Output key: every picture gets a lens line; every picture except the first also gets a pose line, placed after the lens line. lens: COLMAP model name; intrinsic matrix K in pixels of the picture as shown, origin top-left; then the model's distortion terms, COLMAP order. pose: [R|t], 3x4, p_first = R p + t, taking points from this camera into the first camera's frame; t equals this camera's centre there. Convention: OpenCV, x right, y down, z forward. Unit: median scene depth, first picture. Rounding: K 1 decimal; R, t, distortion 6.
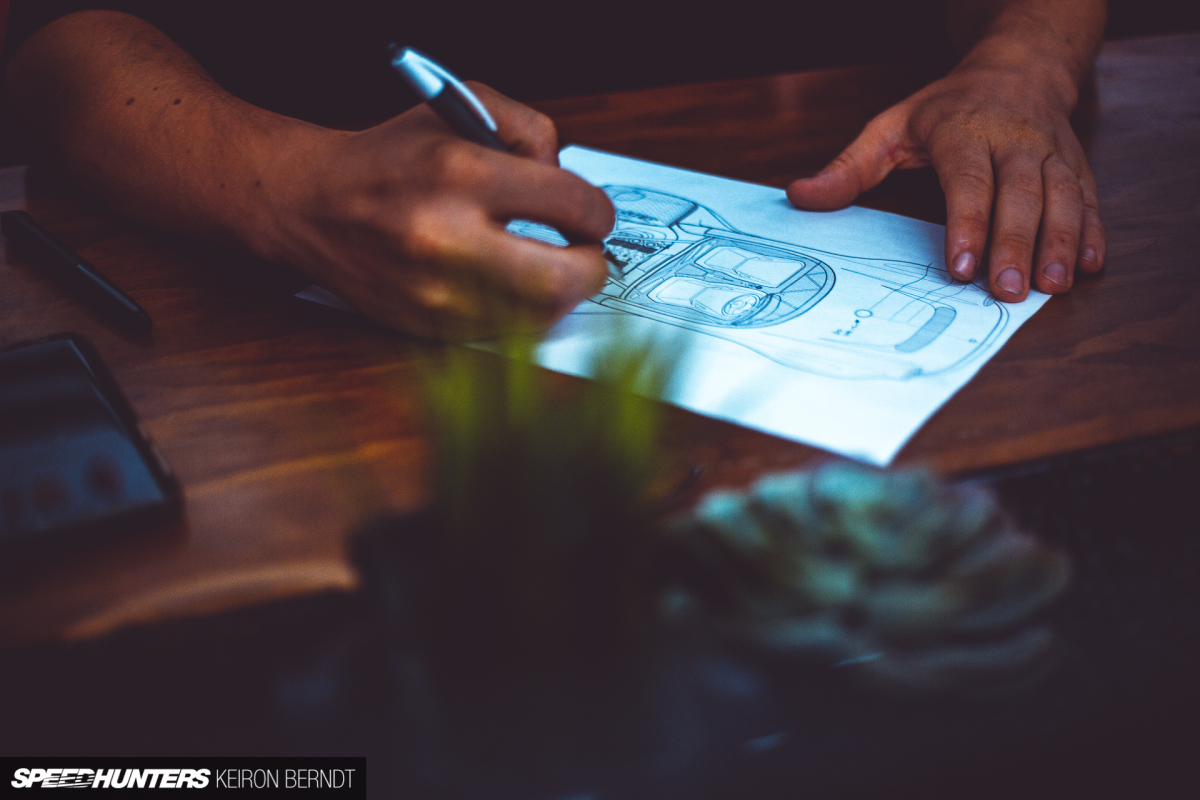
lens RADIAL K [[1714.7, 0, 600.0], [0, 1714.7, 400.0], [0, 0, 1]] dist [-0.138737, 0.011159]
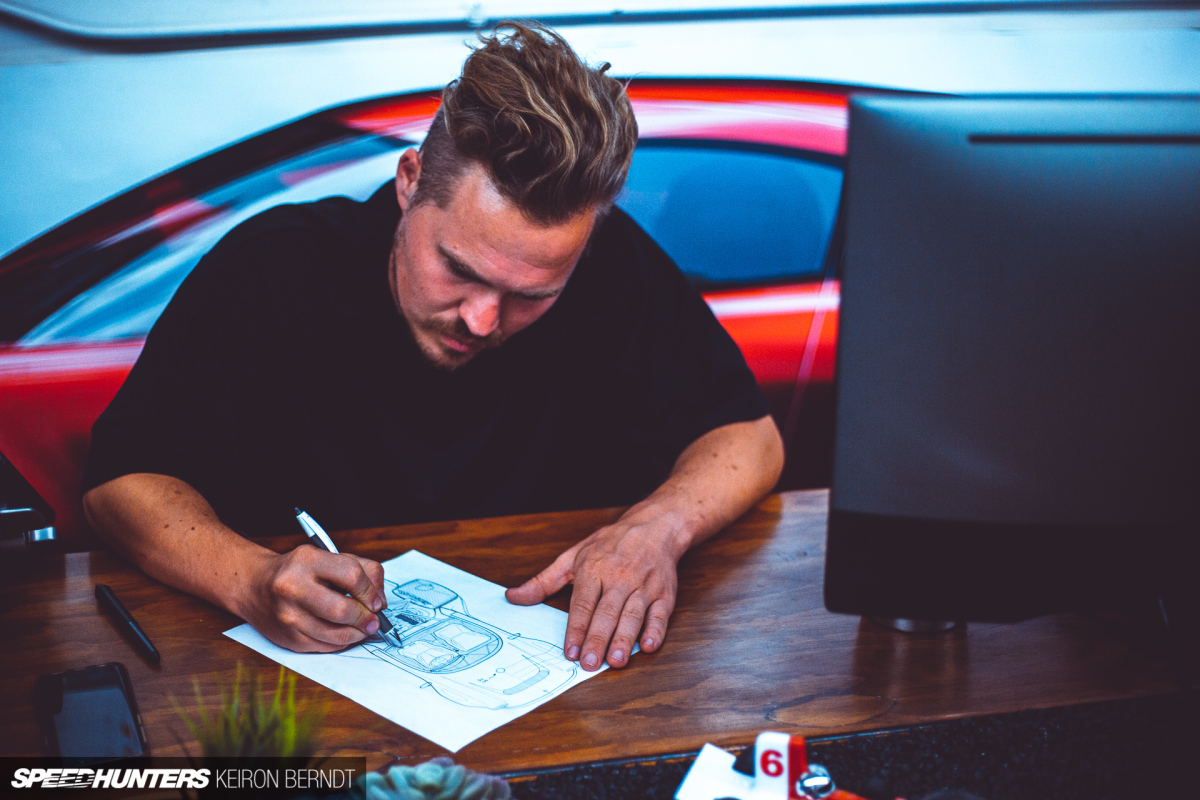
lens RADIAL K [[1714.7, 0, 600.0], [0, 1714.7, 400.0], [0, 0, 1]] dist [-0.138737, 0.011159]
pose [[0.976418, 0.058764, -0.207737, 0.620636], [-0.078465, 0.993034, -0.087901, -0.185262], [0.201125, 0.102128, 0.974227, -0.868111]]
